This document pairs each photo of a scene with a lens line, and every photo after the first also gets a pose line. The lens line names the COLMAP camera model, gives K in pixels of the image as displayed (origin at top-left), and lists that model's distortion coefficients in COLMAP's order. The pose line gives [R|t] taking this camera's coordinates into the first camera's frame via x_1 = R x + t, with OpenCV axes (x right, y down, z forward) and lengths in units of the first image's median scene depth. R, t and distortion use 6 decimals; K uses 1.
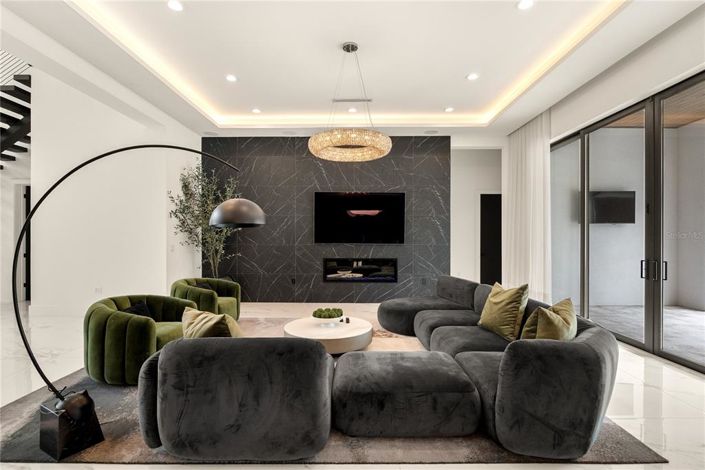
lens RADIAL K [[339.0, 0, 352.7], [0, 339.0, 237.8], [0, 0, 1]] dist [-0.001286, -0.000160]
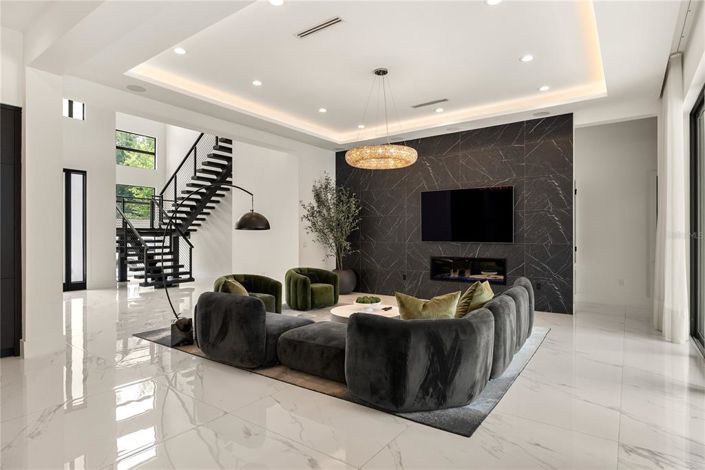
lens RADIAL K [[383.7, 0, 357.2], [0, 383.7, 236.2], [0, 0, 1]] dist [0.004415, 0.001379]
pose [[0.821104, -0.002598, -0.570773, 0.438120], [0.002346, 0.999997, -0.001177, 0.001199], [0.570774, -0.000373, 0.821107, -0.080275]]
